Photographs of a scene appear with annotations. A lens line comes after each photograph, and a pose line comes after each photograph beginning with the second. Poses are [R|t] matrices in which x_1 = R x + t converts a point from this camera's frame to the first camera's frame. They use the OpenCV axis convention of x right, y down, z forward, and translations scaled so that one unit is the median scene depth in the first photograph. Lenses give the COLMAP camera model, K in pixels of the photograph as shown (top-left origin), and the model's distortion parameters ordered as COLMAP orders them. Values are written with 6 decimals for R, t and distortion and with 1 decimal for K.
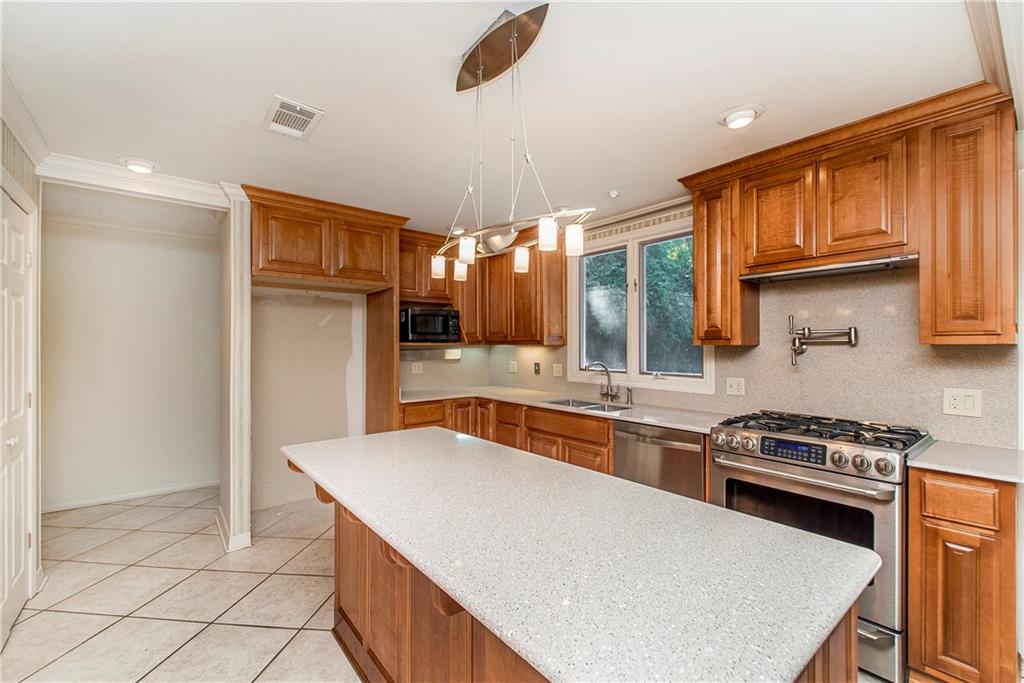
lens RADIAL K [[436.3, 0, 515.0], [0, 436.3, 344.4], [0, 0, 1]] dist [0.019473, -0.011300]
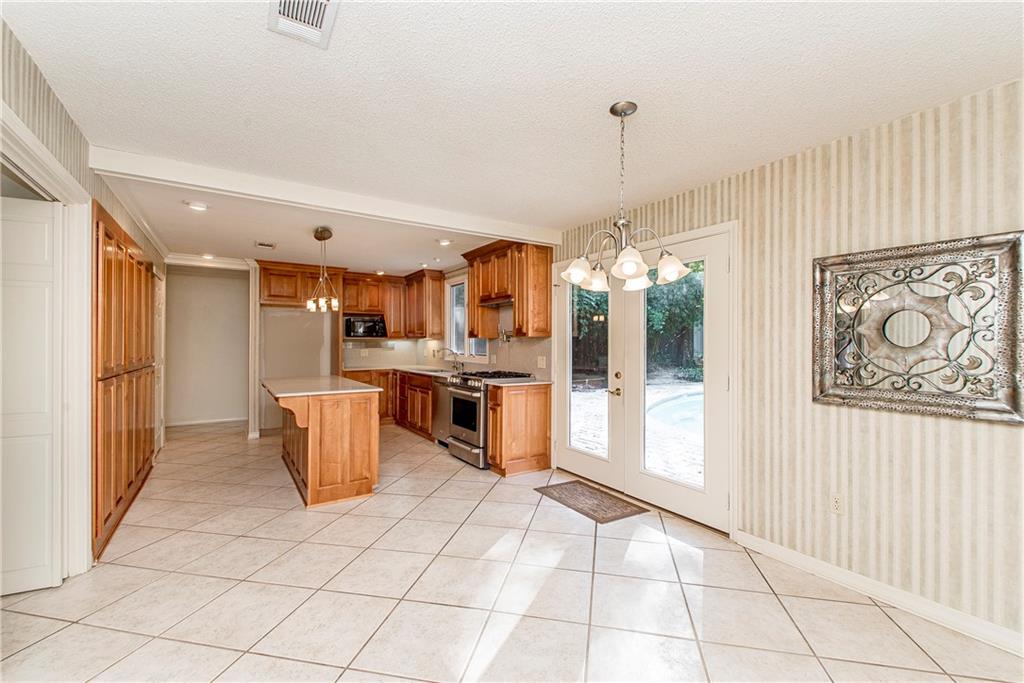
lens RADIAL K [[436.5, 0, 506.2], [0, 436.5, 336.5], [0, 0, 1]] dist [0.022179, -0.007994]
pose [[0.995940, -0.000154, -0.090025, 0.518073], [0.000329, 0.999998, 0.001931, -0.009208], [0.090024, -0.001953, 0.995938, -0.663315]]
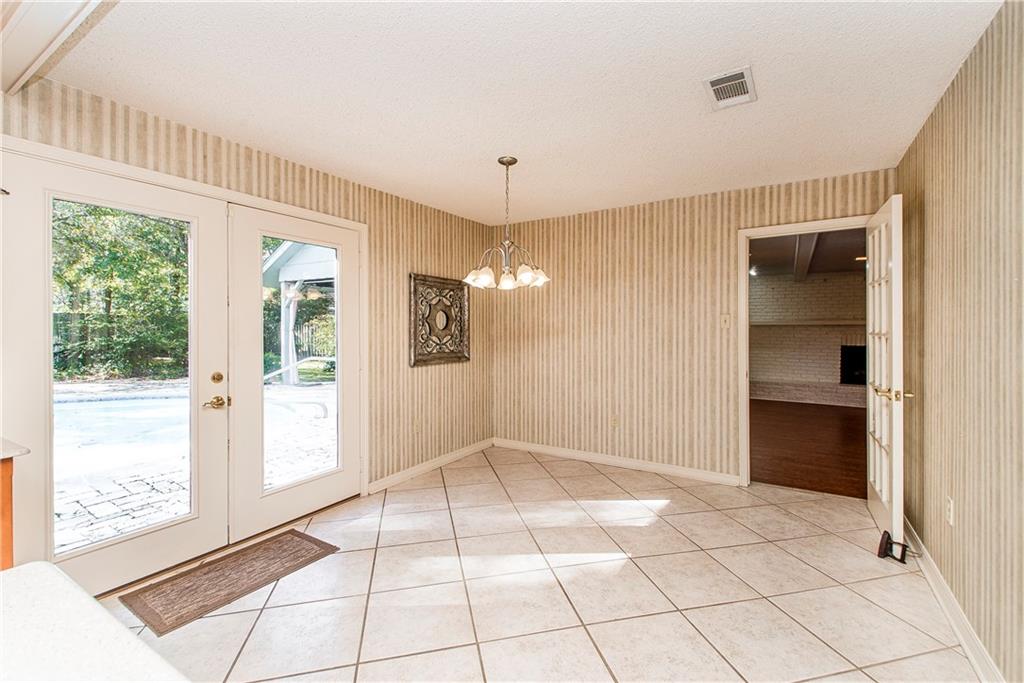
lens RADIAL K [[441.2, 0, 522.9], [0, 441.2, 332.7], [0, 0, 1]] dist [0.018270, -0.011790]
pose [[-0.370195, -0.005045, 0.928940, -1.525890], [-0.004152, 0.999984, 0.003777, 0.045721], [-0.928945, -0.002459, -0.370210, 2.006725]]
